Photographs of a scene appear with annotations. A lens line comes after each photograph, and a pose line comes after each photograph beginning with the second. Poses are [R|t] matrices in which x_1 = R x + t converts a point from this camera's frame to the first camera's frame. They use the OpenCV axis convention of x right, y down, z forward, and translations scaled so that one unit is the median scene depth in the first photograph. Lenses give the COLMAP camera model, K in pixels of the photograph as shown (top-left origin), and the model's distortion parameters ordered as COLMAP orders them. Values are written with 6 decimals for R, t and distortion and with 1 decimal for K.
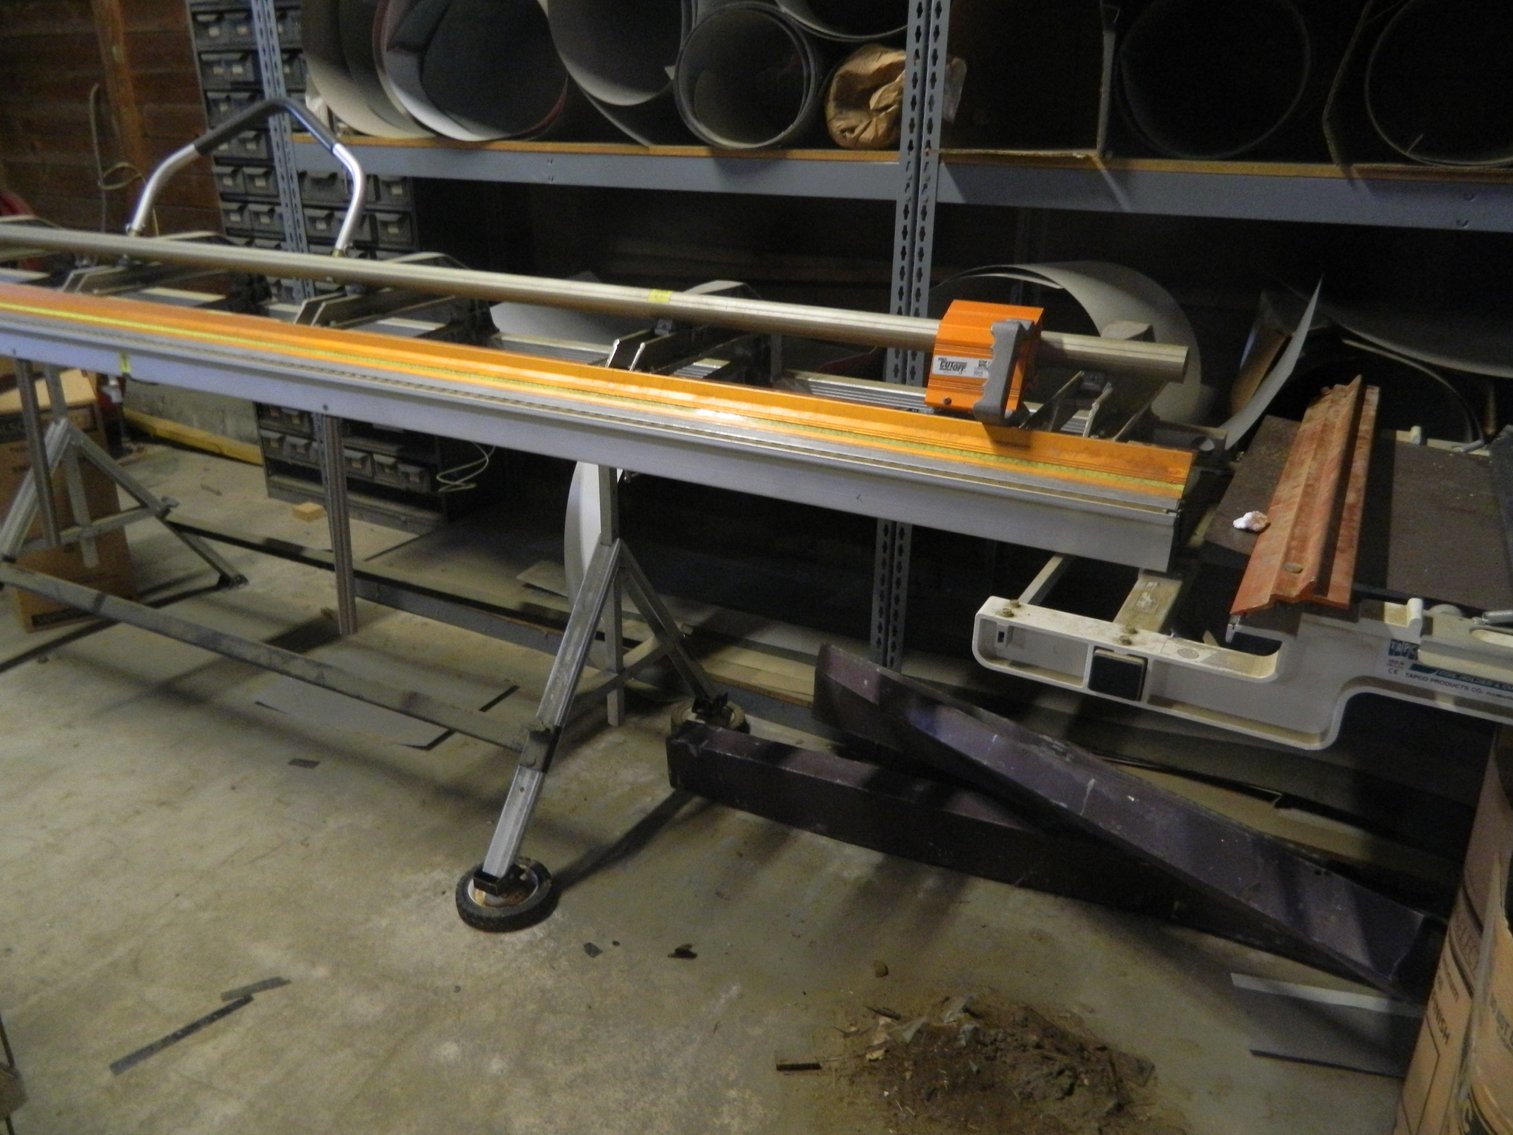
lens RADIAL K [[1117.7, 0, 754.6], [0, 1117.7, 552.1], [0, 0, 1]] dist [0.006251, -0.006132]
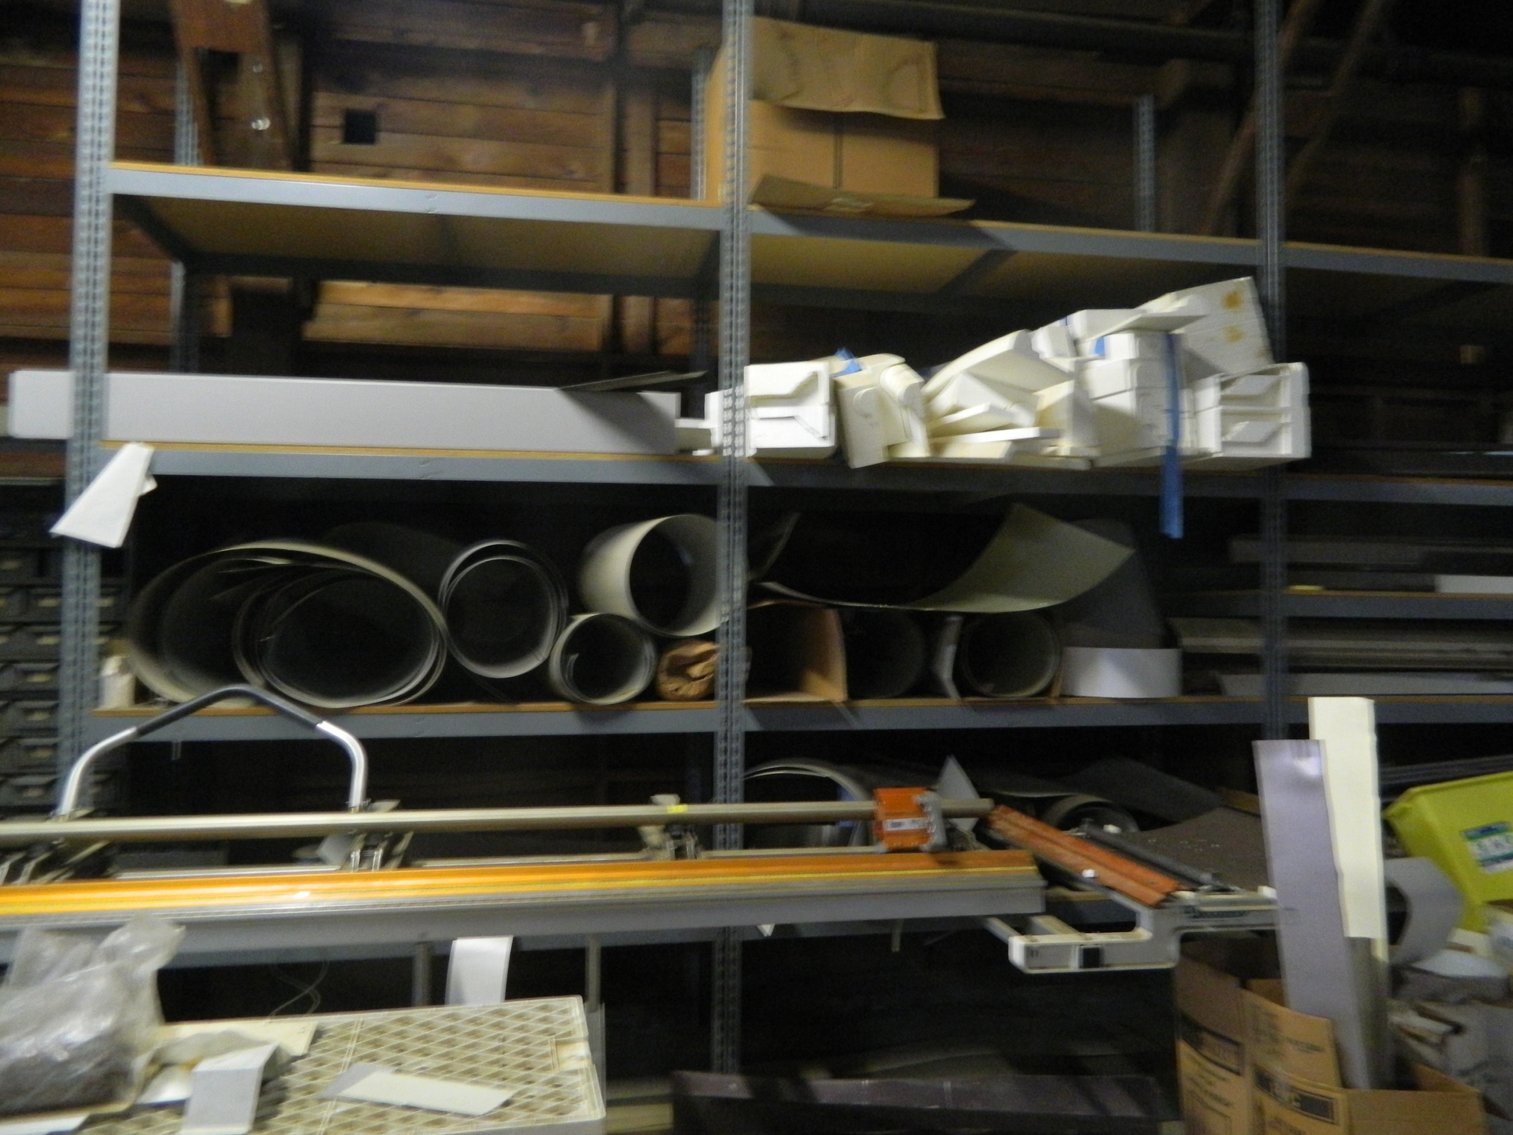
lens RADIAL K [[1117.7, 0, 754.6], [0, 1117.7, 552.1], [0, 0, 1]] dist [0.006251, -0.006132]
pose [[0.784032, 0.020730, 0.620375, -0.810303], [0.235635, 0.914688, -0.328361, -0.022352], [-0.574256, 0.403628, 0.712260, -0.234864]]
